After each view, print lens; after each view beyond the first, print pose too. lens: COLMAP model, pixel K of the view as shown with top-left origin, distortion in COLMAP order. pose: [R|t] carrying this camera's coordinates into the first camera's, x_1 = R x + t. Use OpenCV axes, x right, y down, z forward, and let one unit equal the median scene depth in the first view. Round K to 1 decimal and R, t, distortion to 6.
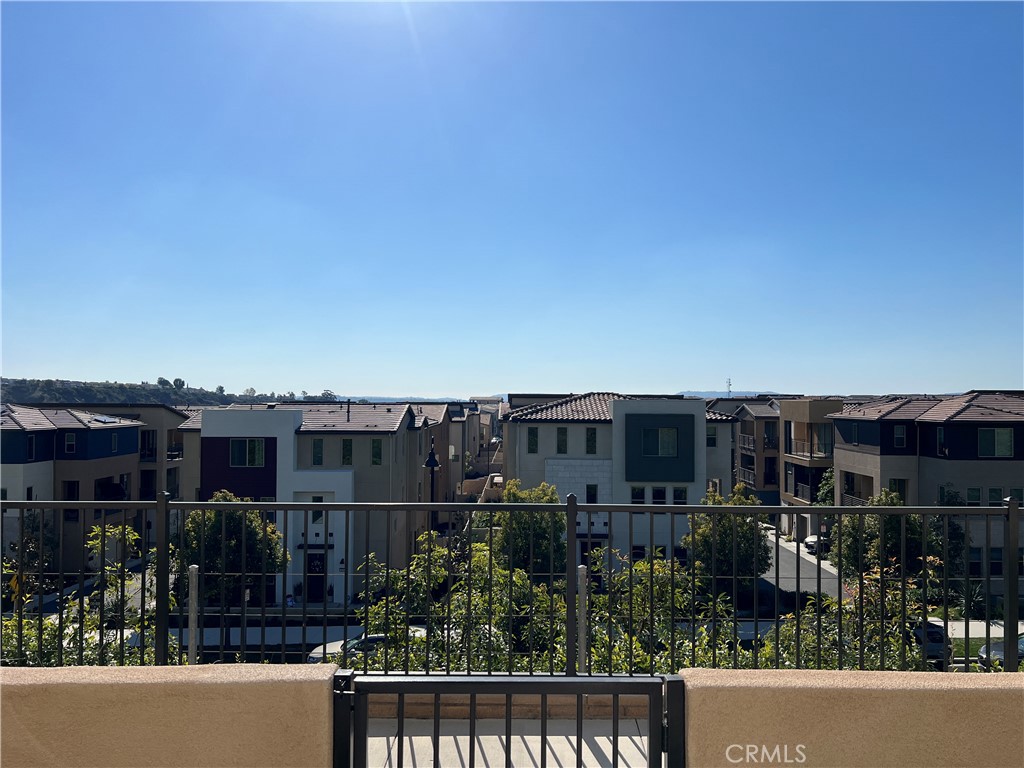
lens RADIAL K [[770.2, 0, 516.9], [0, 770.2, 387.4], [0, 0, 1]] dist [0.006963, -0.020725]
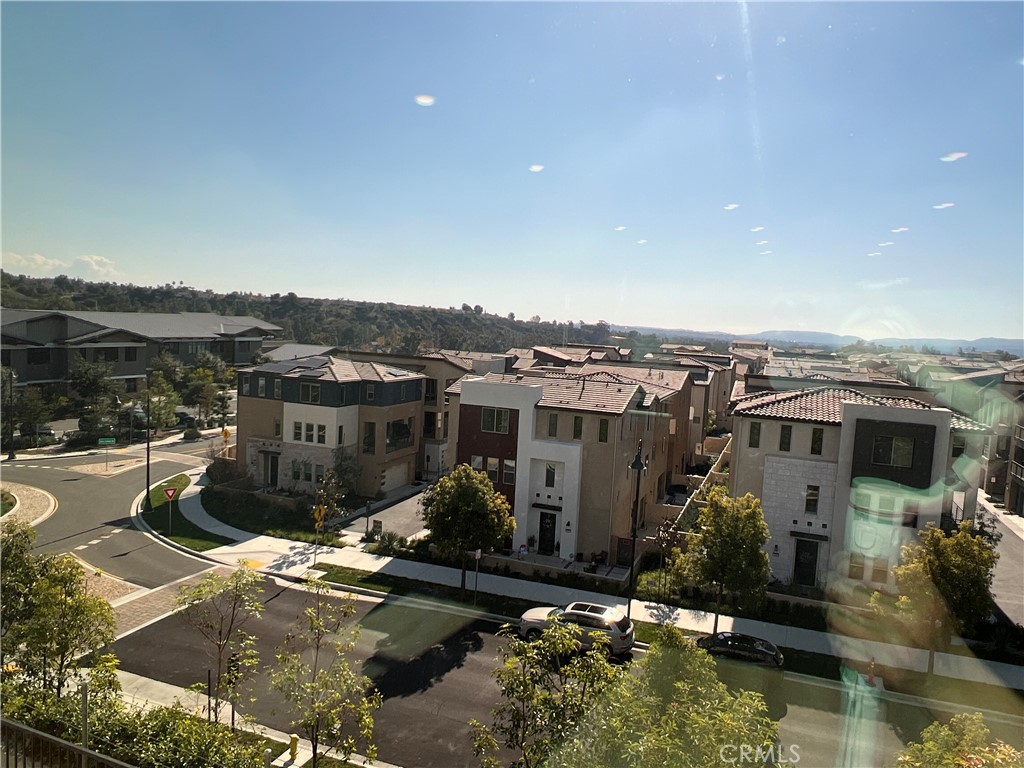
lens RADIAL K [[719.5, 0, 509.3], [0, 719.5, 383.0], [0, 0, 1]] dist [0.008333, -0.016171]
pose [[0.926354, 0.076788, -0.368745, 0.060872], [-0.036182, 0.992612, 0.115807, -0.089583], [0.374913, -0.093937, 0.922288, 0.009637]]
